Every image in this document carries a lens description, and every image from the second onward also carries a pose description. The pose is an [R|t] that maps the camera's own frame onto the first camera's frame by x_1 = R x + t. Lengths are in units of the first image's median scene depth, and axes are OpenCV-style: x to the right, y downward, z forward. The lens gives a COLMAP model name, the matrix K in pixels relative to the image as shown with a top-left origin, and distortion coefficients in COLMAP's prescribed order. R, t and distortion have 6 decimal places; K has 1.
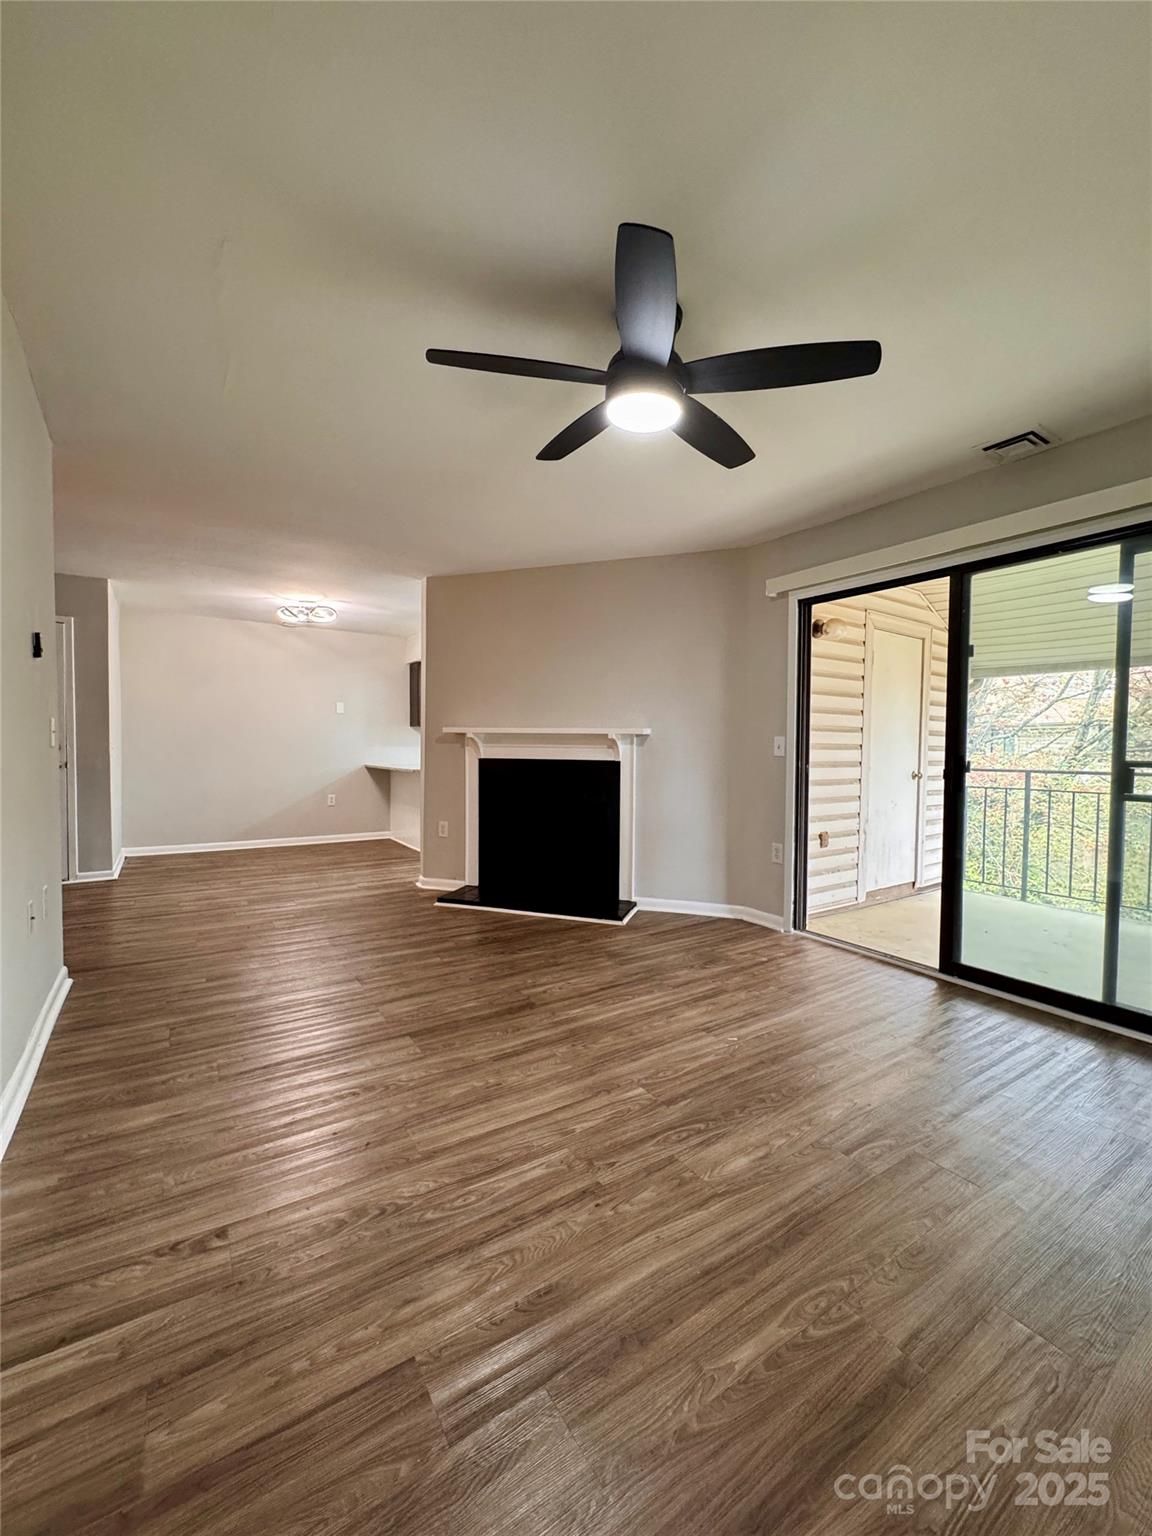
lens RADIAL K [[617.0, 0, 573.9], [0, 617.0, 770.1], [0, 0, 1]] dist [-0.001358, 0.000619]
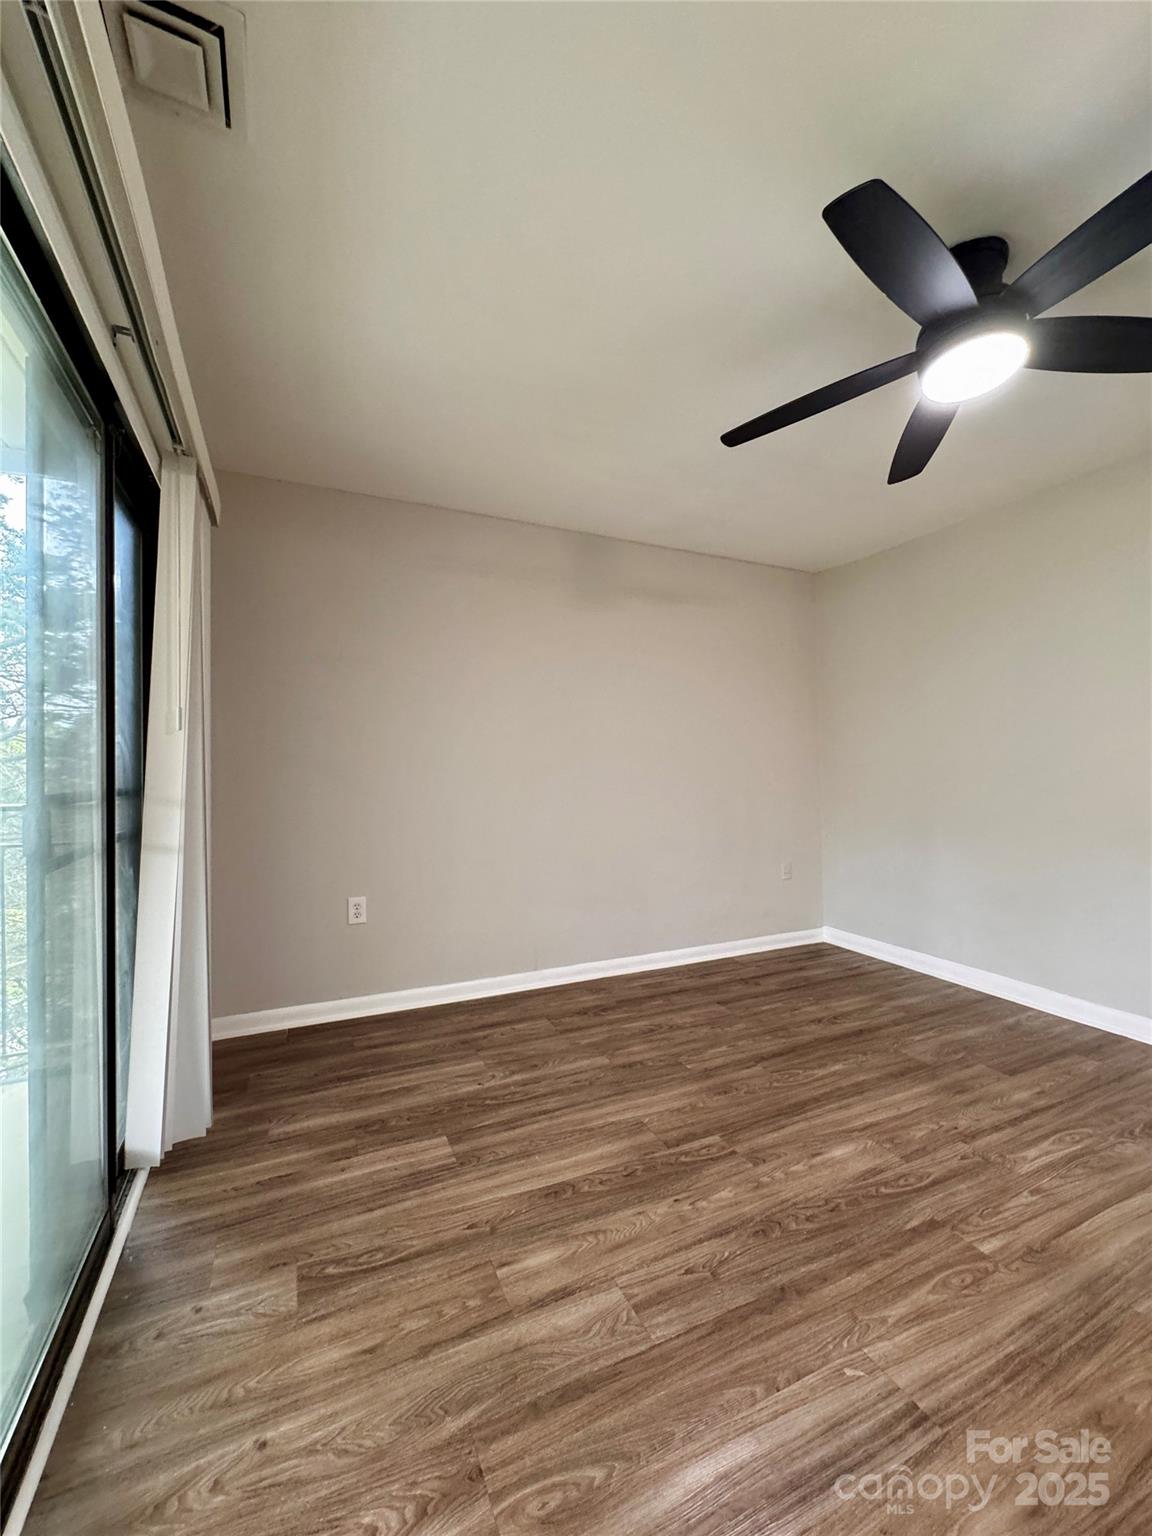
lens RADIAL K [[617.0, 0, 573.9], [0, 617.0, 770.1], [0, 0, 1]] dist [-0.001358, 0.000619]
pose [[-0.989582, -0.005497, 0.143868, 0.482448], [-0.000146, 0.999309, 0.037180, -0.067269], [-0.143973, 0.036771, -0.988898, 1.761225]]
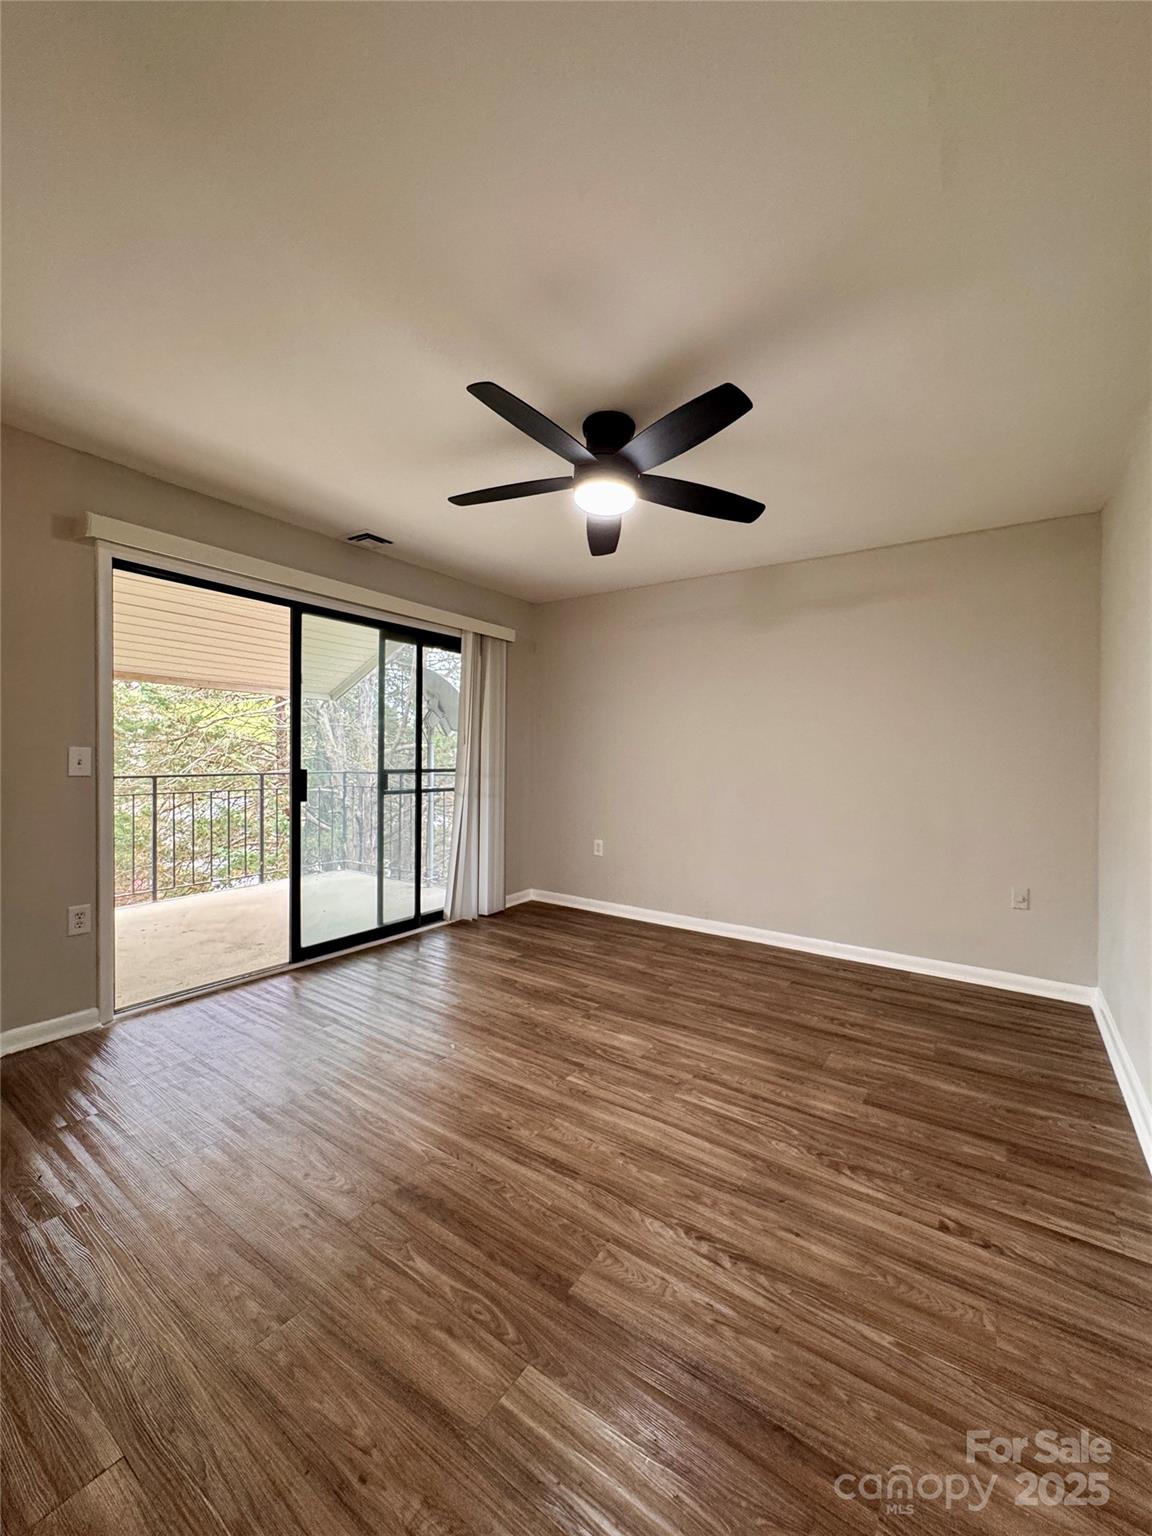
lens RADIAL K [[617.0, 0, 573.9], [0, 617.0, 770.1], [0, 0, 1]] dist [-0.001358, 0.000619]
pose [[-0.373285, -0.039160, 0.926890, -0.920382], [0.014728, 0.998733, 0.048127, -0.100031], [-0.927600, 0.031616, -0.372235, 1.396503]]
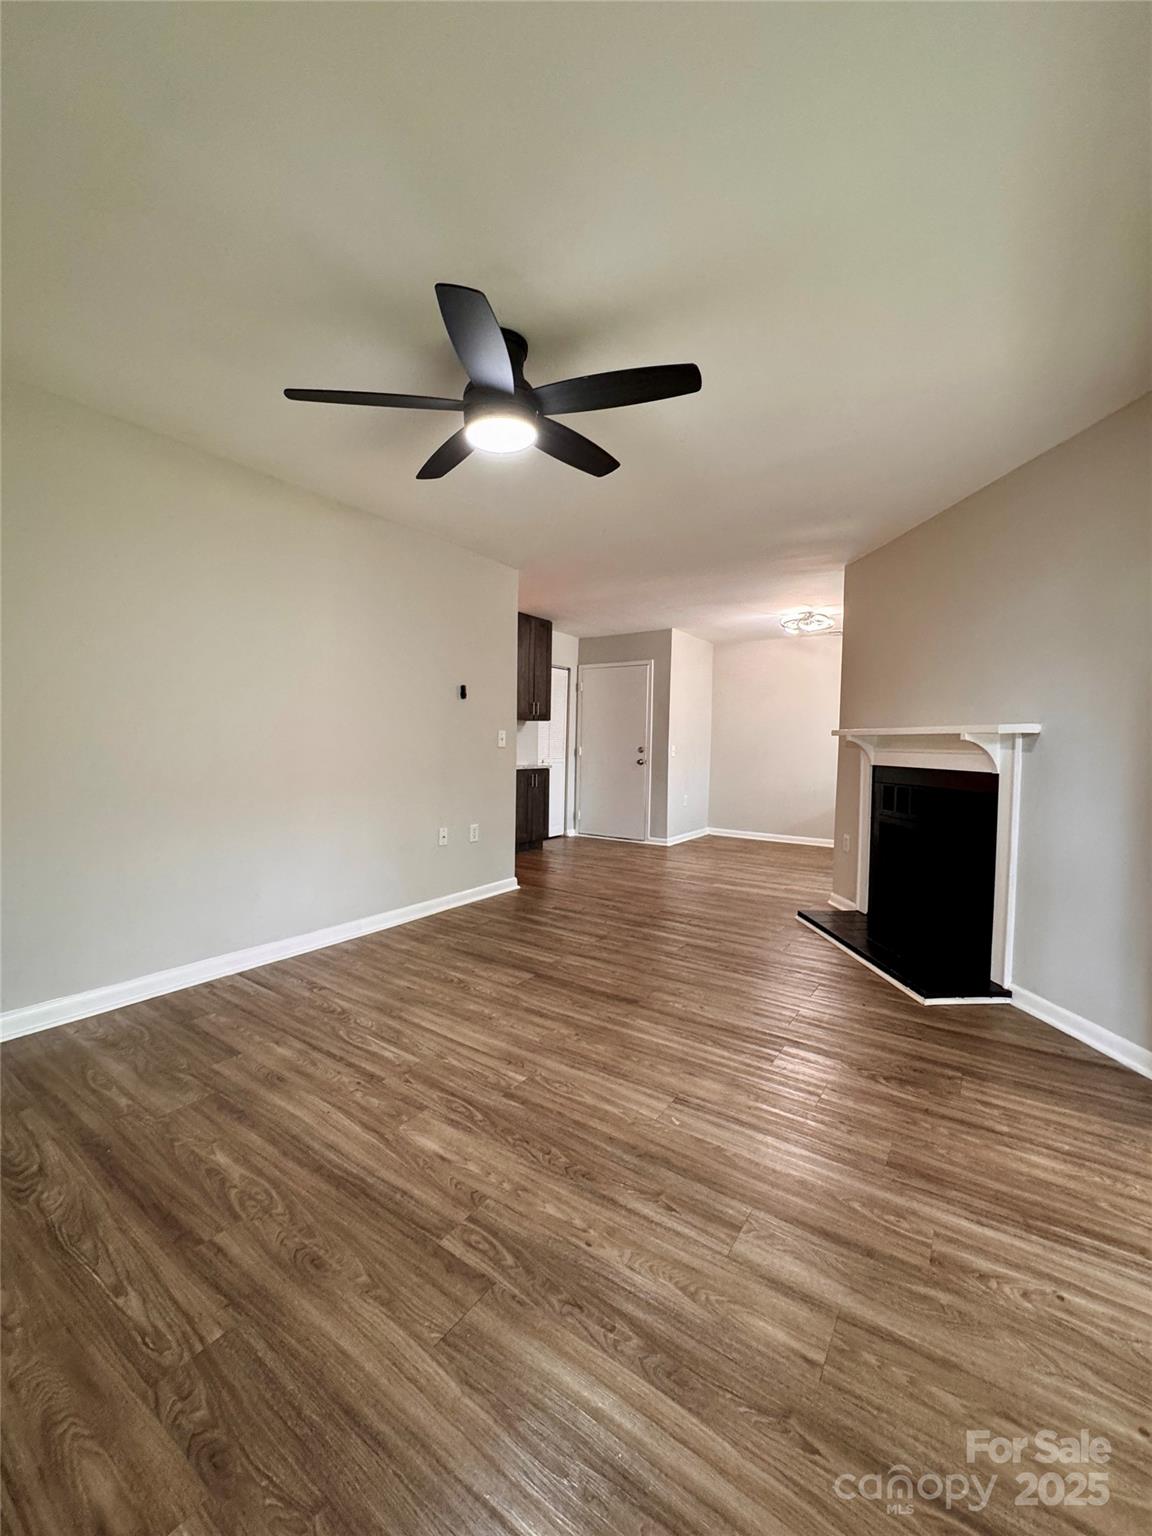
lens RADIAL K [[617.0, 0, 573.9], [0, 617.0, 770.1], [0, 0, 1]] dist [-0.001358, 0.000619]
pose [[0.383329, 0.035812, -0.922917, 1.078632], [-0.046362, 0.998734, 0.019497, -0.022071], [0.922448, 0.035315, 0.384504, 0.664116]]
